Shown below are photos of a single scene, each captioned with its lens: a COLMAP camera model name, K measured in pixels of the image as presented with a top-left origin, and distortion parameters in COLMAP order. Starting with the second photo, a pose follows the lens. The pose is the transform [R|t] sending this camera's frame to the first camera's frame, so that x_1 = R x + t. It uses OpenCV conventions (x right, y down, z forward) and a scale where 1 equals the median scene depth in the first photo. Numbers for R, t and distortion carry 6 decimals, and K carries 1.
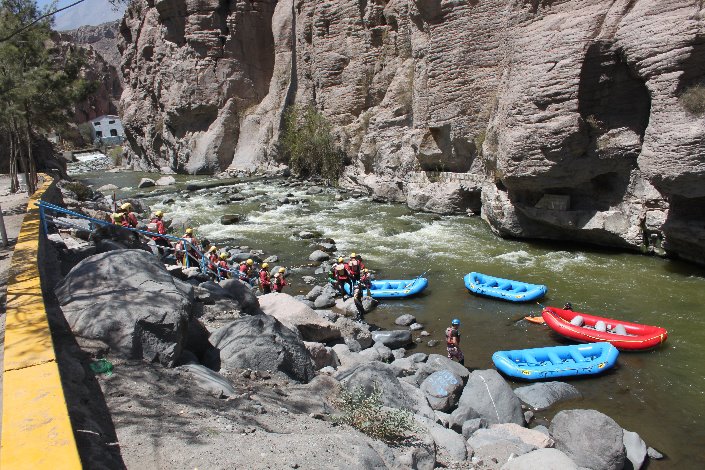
lens RADIAL K [[576.4, 0, 352.5], [0, 576.4, 235.0], [0, 0, 1]] dist [-0.104244, 0.003519]
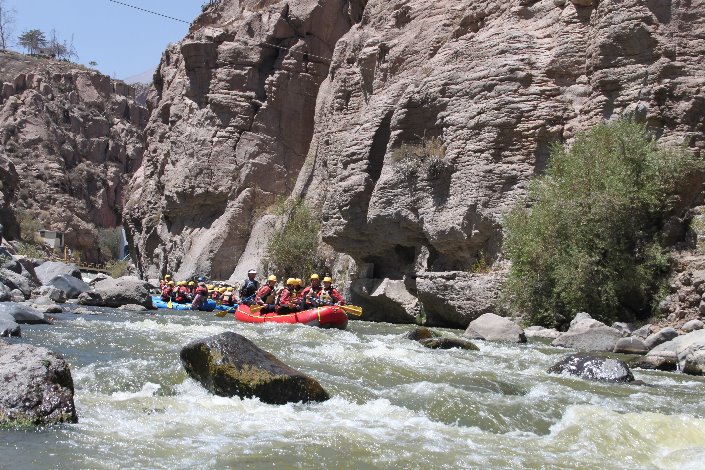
lens RADIAL K [[1256.2, 0, 352.5], [0, 1256.2, 235.0], [0, 0, 1]] dist [0.008009, 0.280005]
pose [[0.943613, 0.143605, -0.298280, 0.374782], [-0.218731, 0.946782, -0.236136, 0.150434], [0.248496, 0.288064, 0.924807, -0.374124]]
